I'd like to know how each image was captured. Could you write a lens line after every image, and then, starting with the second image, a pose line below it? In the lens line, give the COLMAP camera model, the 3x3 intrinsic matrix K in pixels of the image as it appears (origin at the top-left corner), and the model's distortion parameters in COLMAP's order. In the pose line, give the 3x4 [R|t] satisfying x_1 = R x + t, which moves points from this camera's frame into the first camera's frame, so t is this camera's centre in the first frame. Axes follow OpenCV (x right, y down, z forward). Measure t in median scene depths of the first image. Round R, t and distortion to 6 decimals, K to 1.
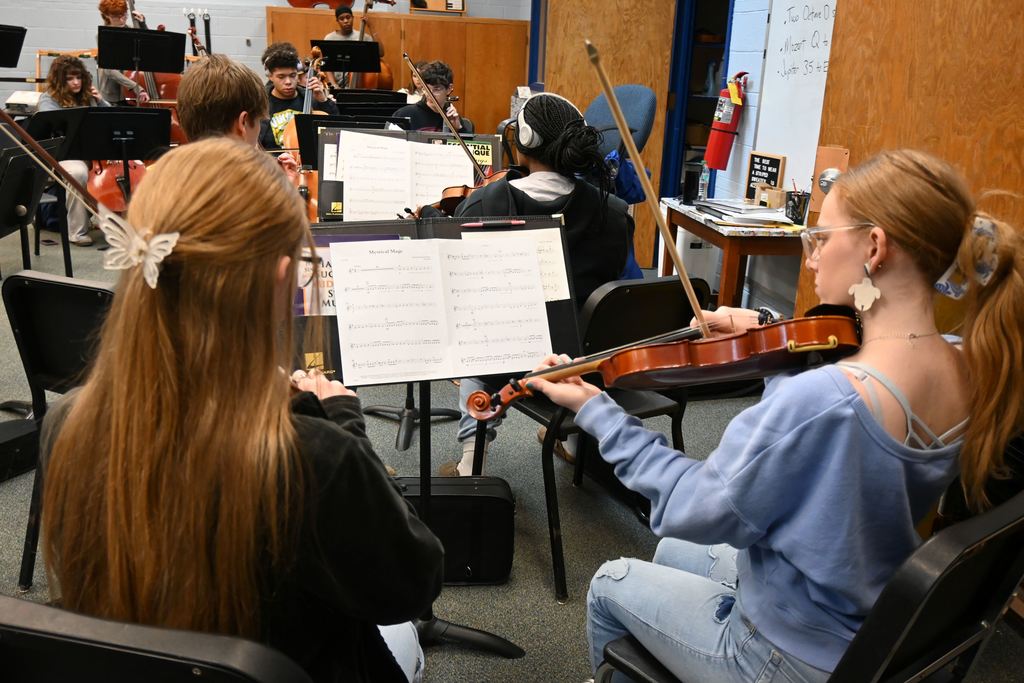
lens RADIAL K [[702.9, 0, 511.0], [0, 702.9, 341.2], [0, 0, 1]] dist [0.009012, -0.009152]
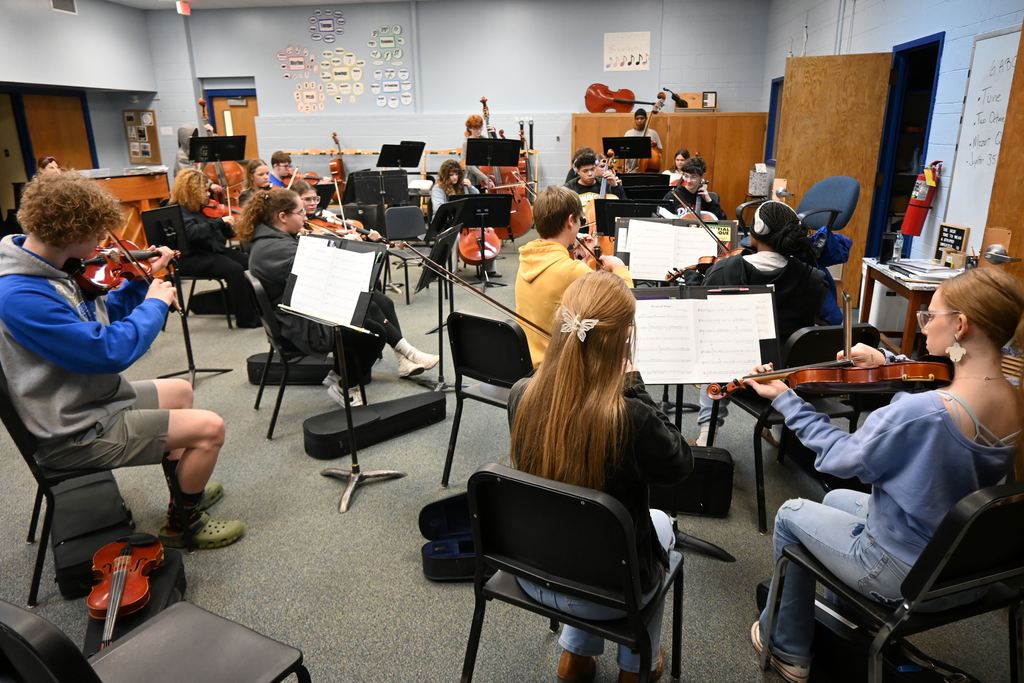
lens RADIAL K [[702.9, 0, 513.6], [0, 702.9, 345.6], [0, 0, 1]] dist [0.009012, -0.009152]
pose [[0.947015, 0.048405, -0.317521, 0.022862], [-0.045545, 0.998827, 0.016427, -0.035364], [0.317943, -0.001095, 0.948109, -0.572468]]
